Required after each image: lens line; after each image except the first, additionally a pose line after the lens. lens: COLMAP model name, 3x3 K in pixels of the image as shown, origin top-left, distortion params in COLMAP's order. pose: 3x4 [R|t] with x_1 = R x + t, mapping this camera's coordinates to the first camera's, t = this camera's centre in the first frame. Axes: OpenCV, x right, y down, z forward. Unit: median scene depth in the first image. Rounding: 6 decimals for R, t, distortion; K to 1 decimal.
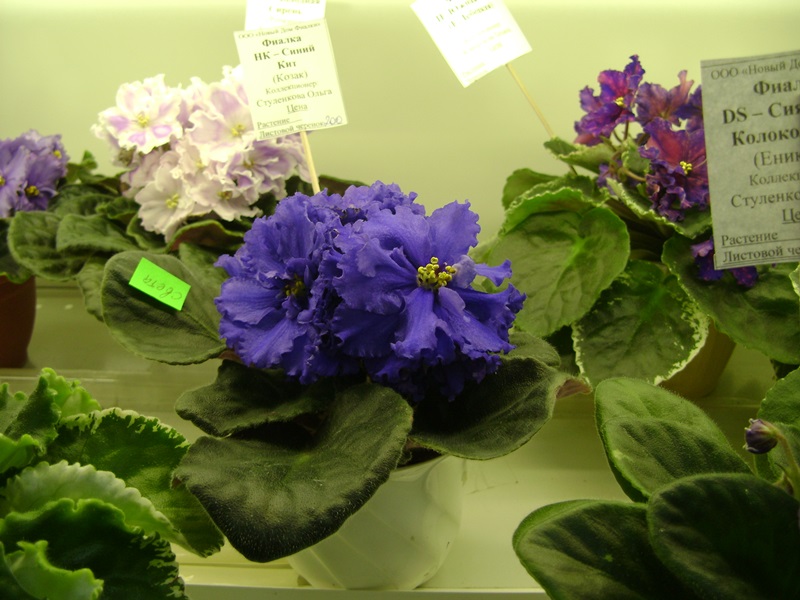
lens RADIAL K [[888.9, 0, 397.9], [0, 888.9, 296.7], [0, 0, 1]] dist [-0.237207, 0.231664]
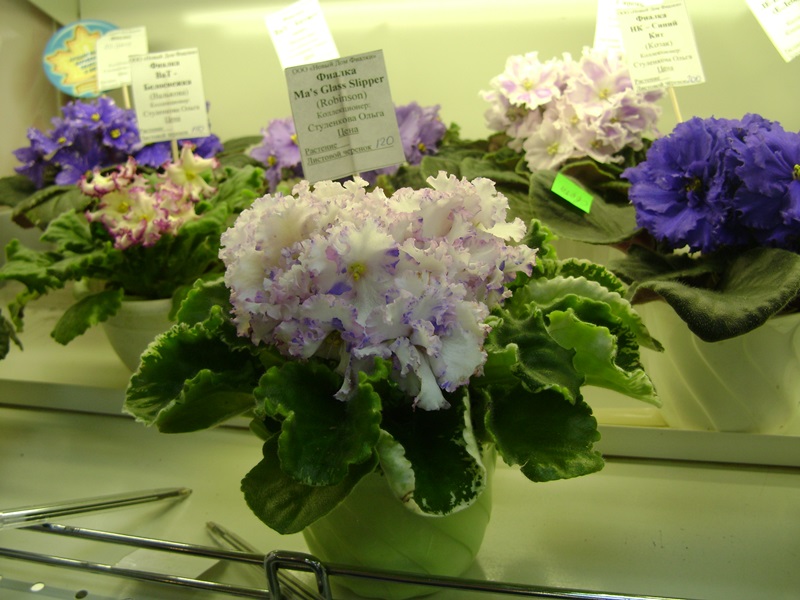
lens RADIAL K [[888.9, 0, 397.9], [0, 888.9, 296.7], [0, 0, 1]] dist [-0.237207, 0.231664]
pose [[0.970044, 0.024965, -0.241641, -0.180404], [-0.037212, 0.998237, -0.046250, 0.182719], [0.240060, 0.053857, 0.969263, -0.272560]]
